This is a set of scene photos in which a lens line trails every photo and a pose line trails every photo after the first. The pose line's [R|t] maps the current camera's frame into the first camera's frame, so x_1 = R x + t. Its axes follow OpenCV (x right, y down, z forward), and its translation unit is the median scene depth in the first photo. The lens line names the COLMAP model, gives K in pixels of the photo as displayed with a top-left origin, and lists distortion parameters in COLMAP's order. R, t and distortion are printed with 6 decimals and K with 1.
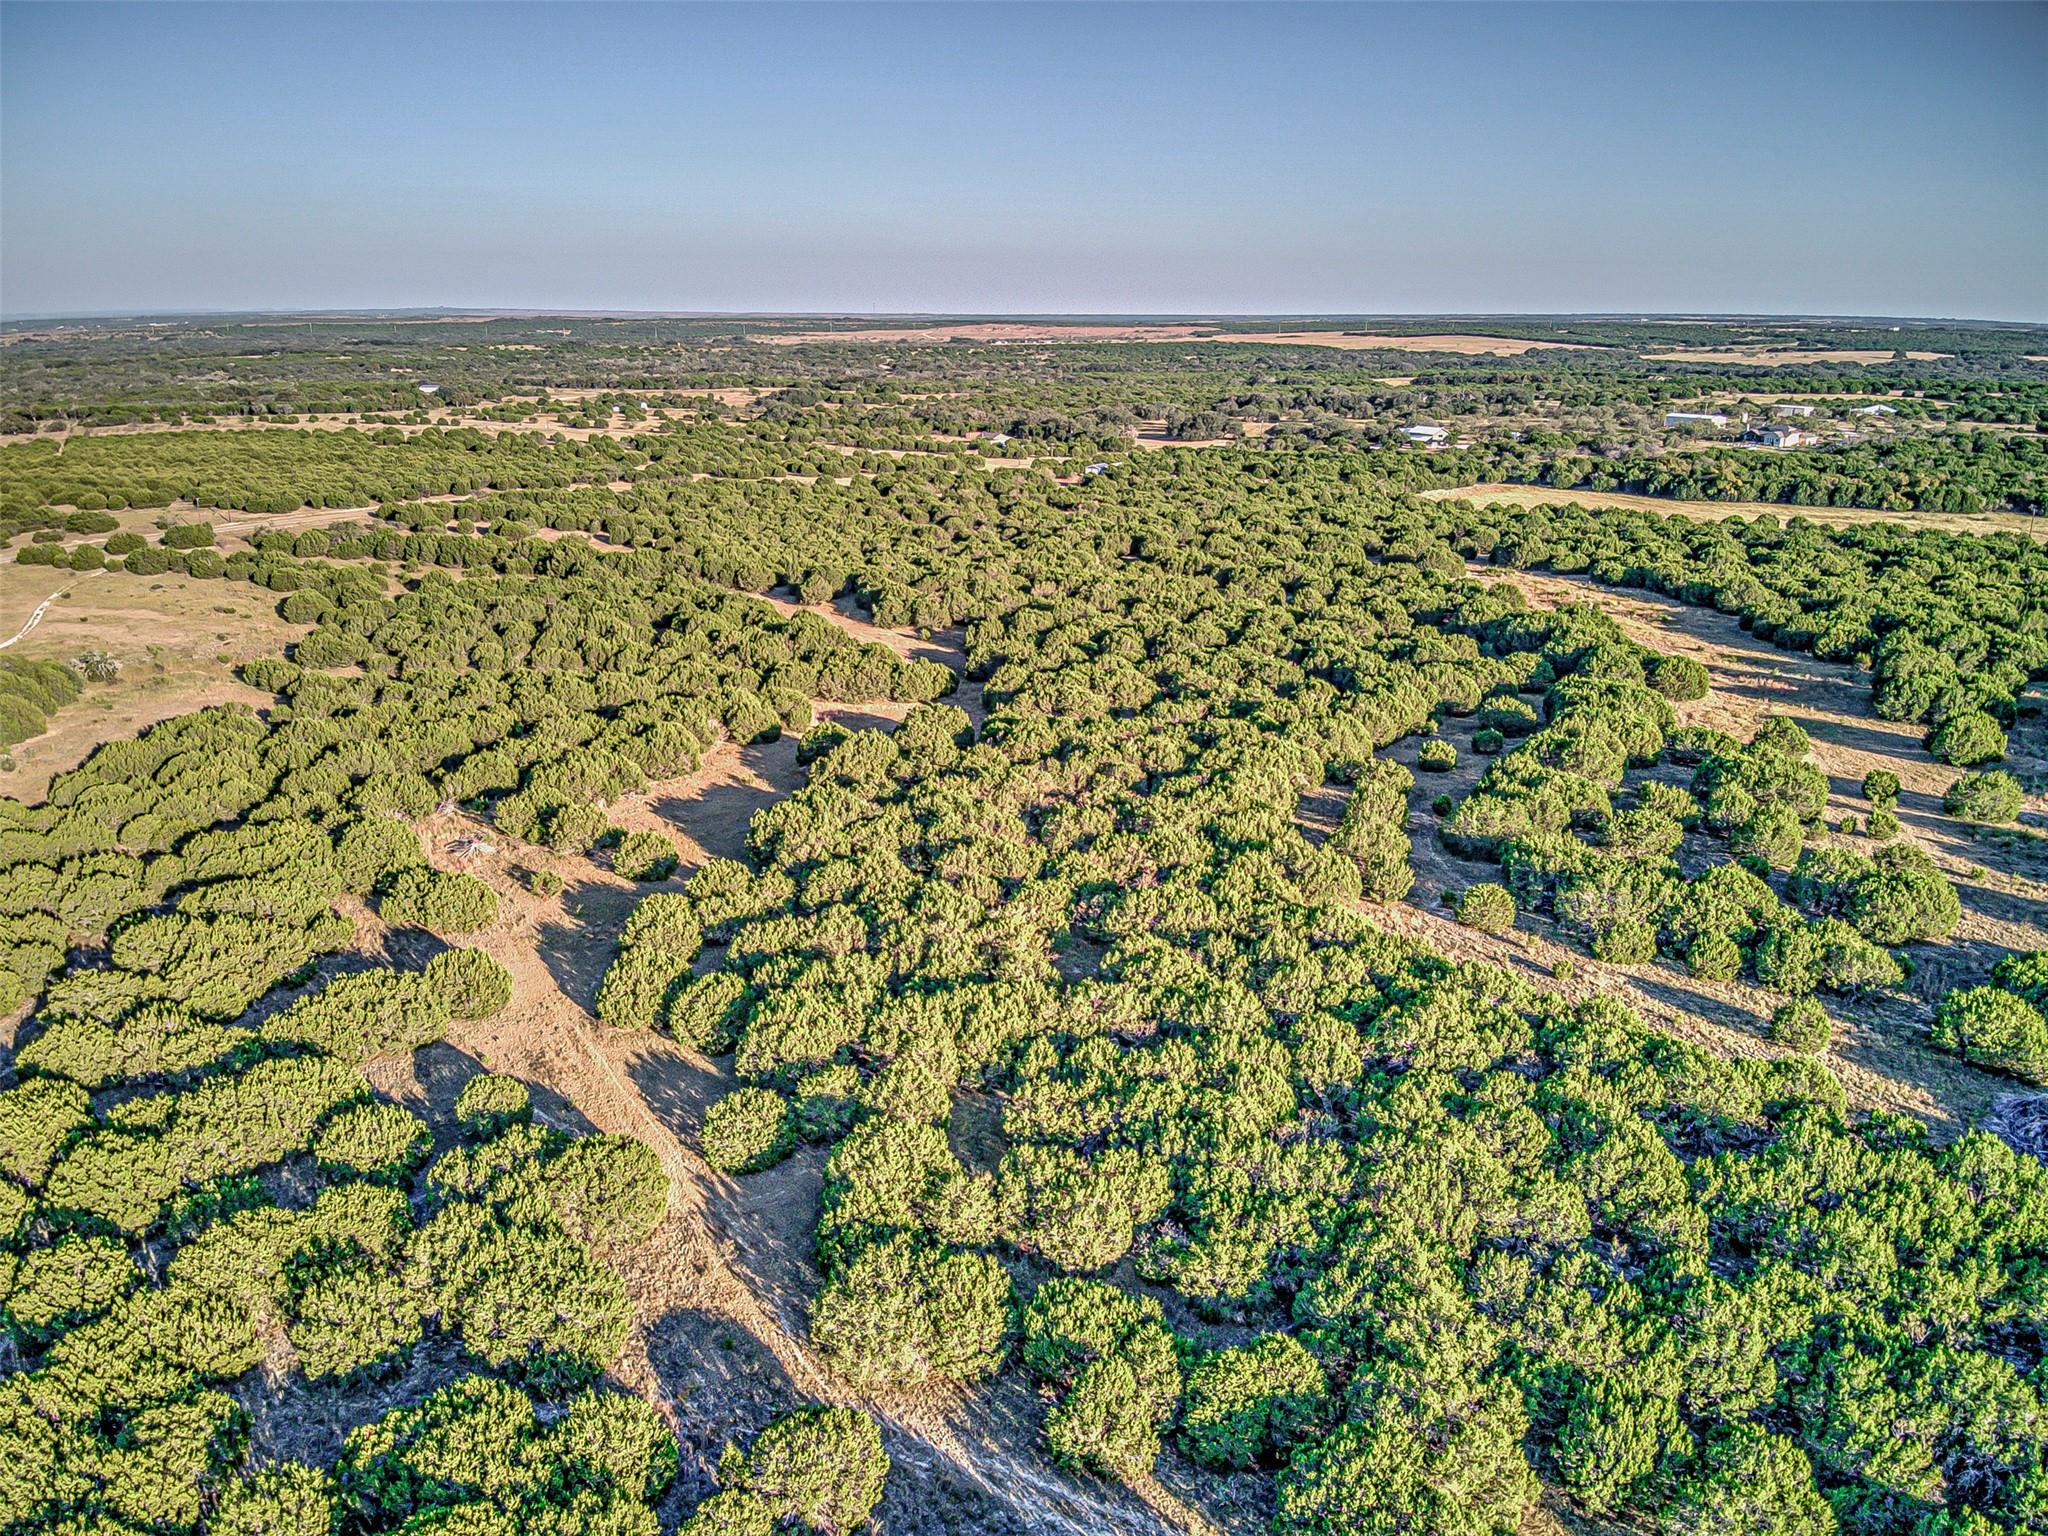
lens RADIAL K [[1495.5, 0, 1024.0], [0, 1495.5, 768.0], [0, 0, 1]] dist [0.111691, -0.222181]
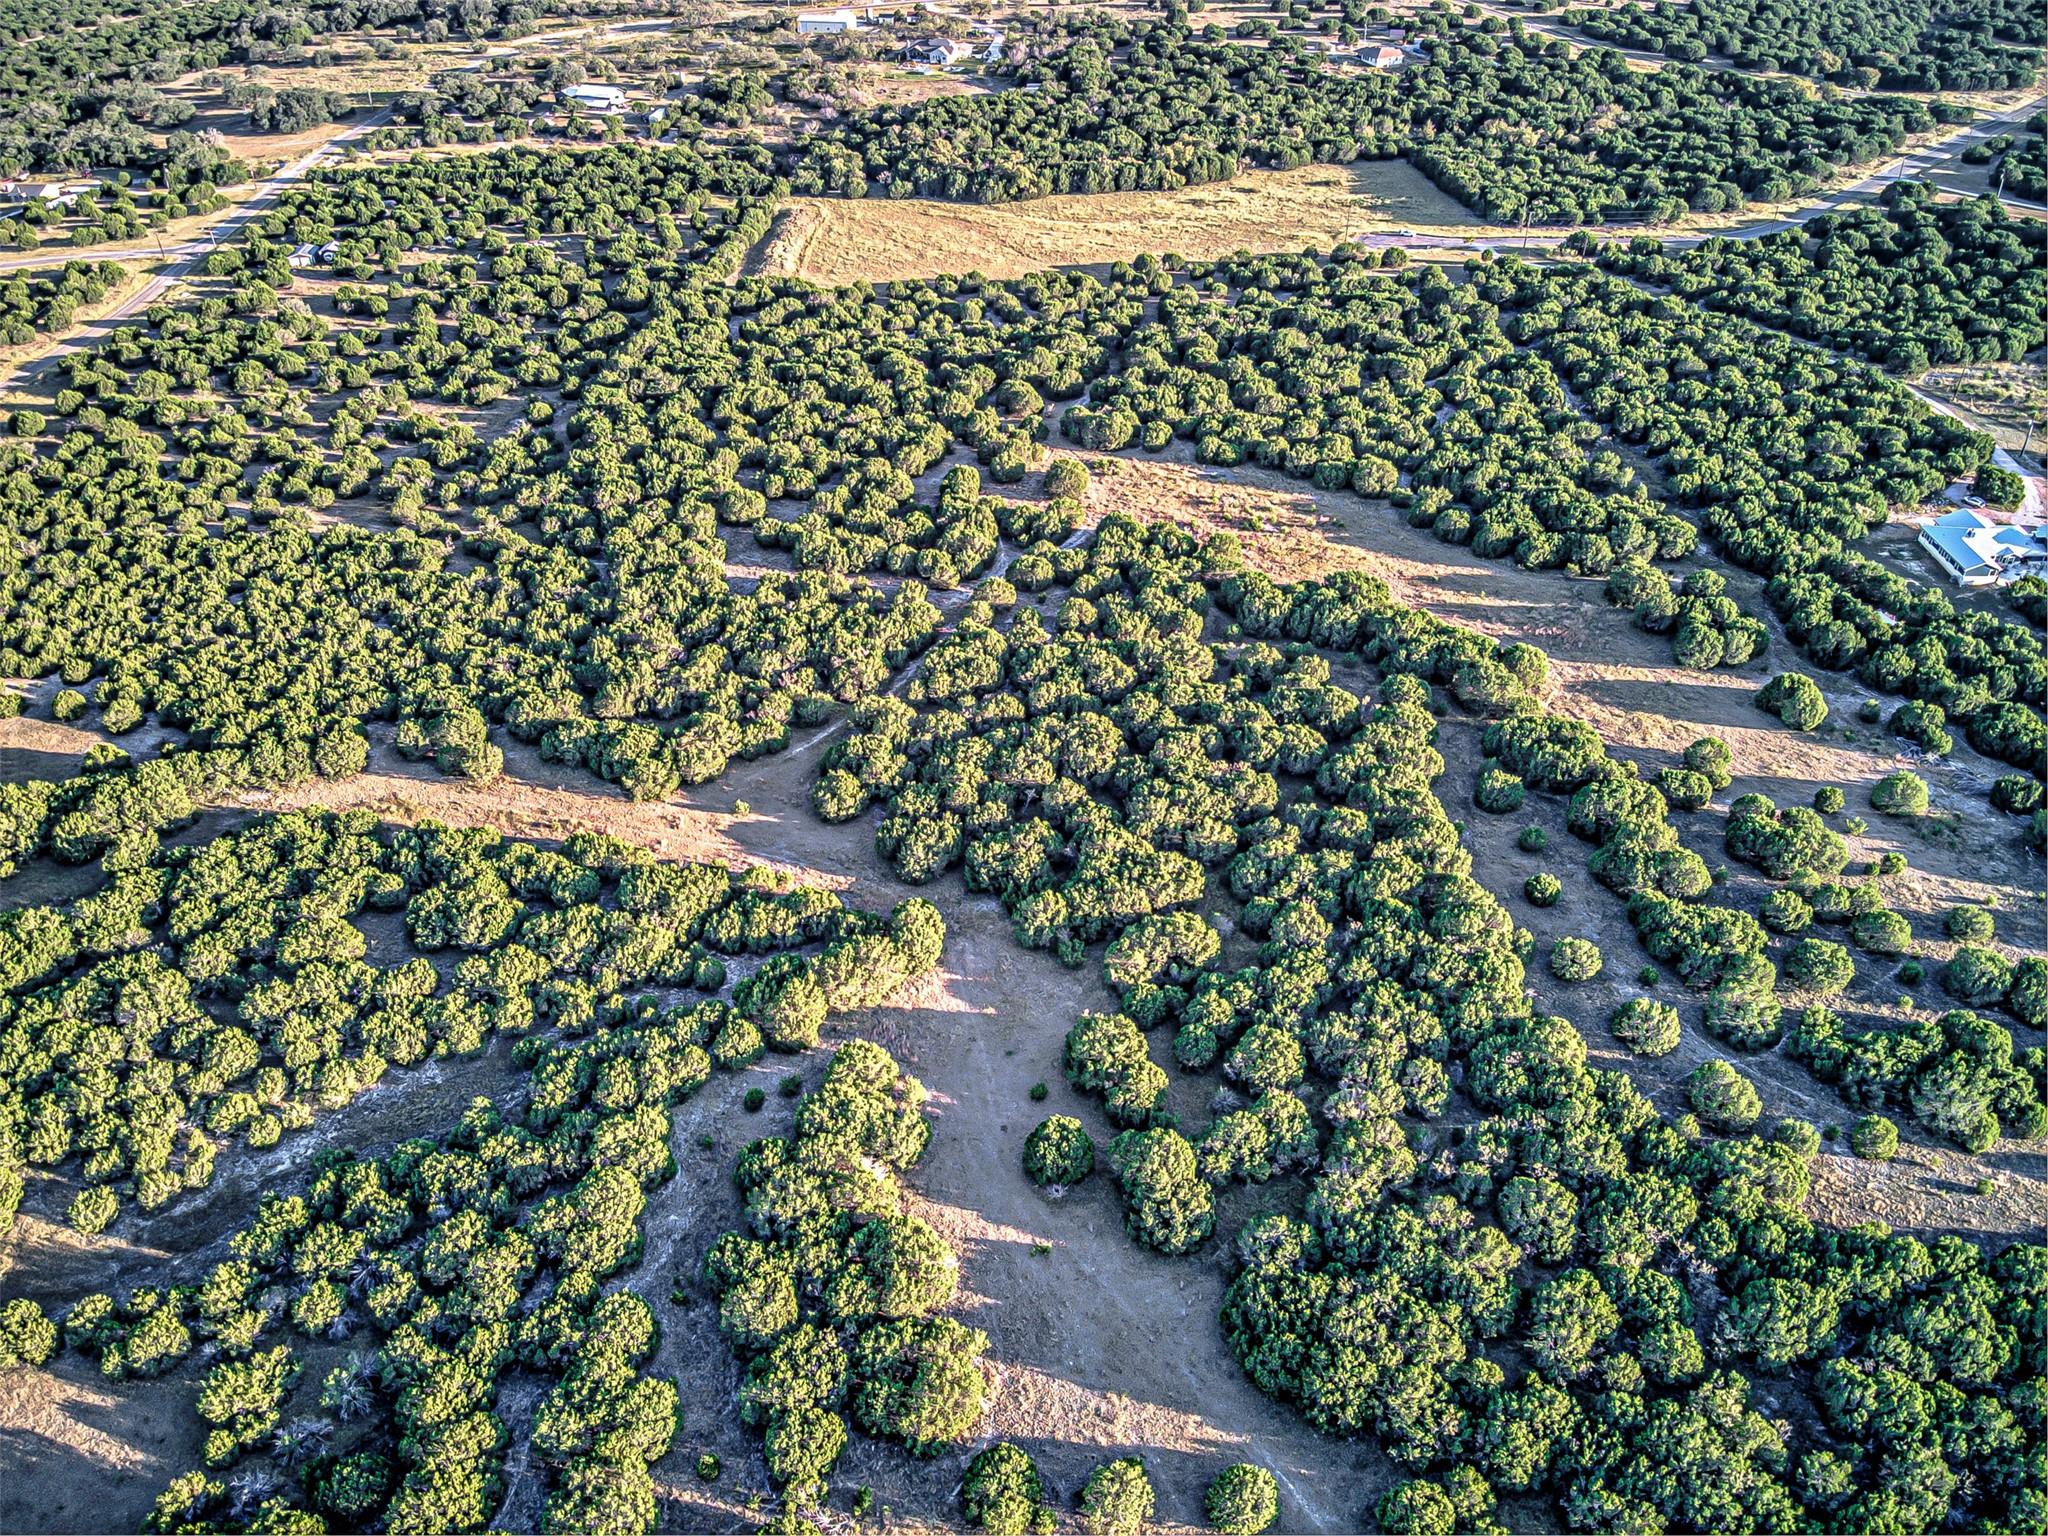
lens RADIAL K [[1495.5, 0, 1024.0], [0, 1495.5, 768.0], [0, 0, 1]] dist [0.111691, -0.222181]
pose [[0.752528, -0.399992, 0.523172, -0.631262], [0.201418, 0.896140, 0.395428, -0.689647], [-0.627003, -0.192195, 0.754936, 0.501342]]
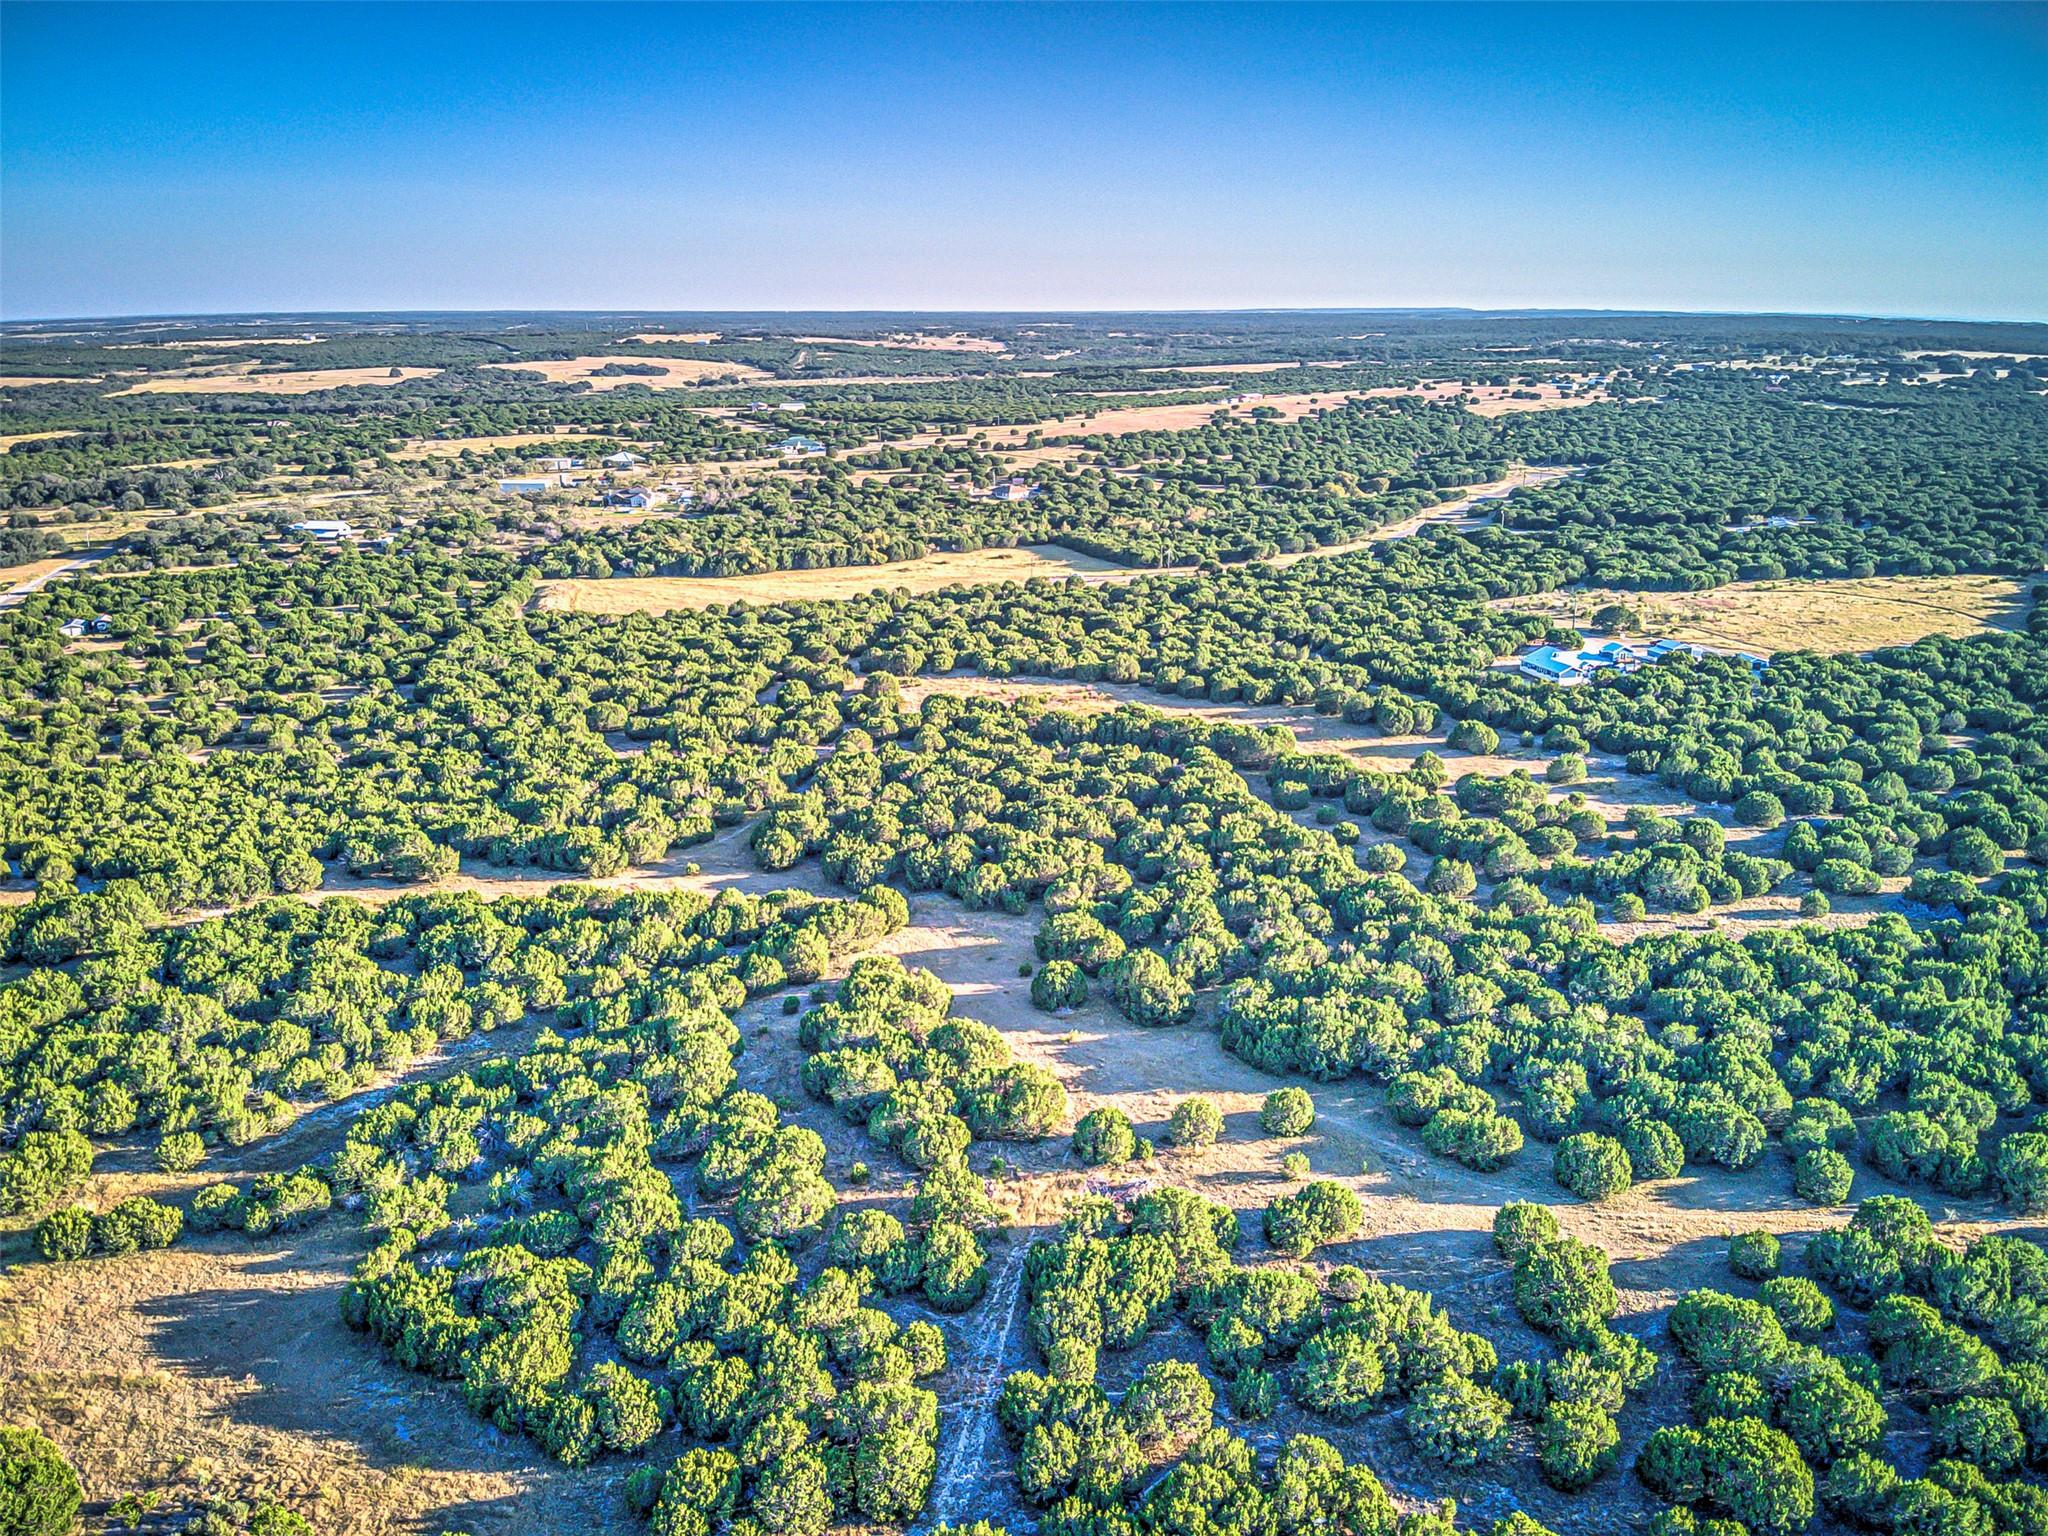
lens RADIAL K [[1512.8, 0, 1024.0], [0, 1512.8, 768.0], [0, 0, 1]] dist [0.136675, -0.253022]
pose [[0.548304, -0.244045, 0.799878, -1.205493], [0.243417, 0.961632, 0.126538, -0.379133], [-0.800069, 0.125323, 0.586671, 0.455931]]
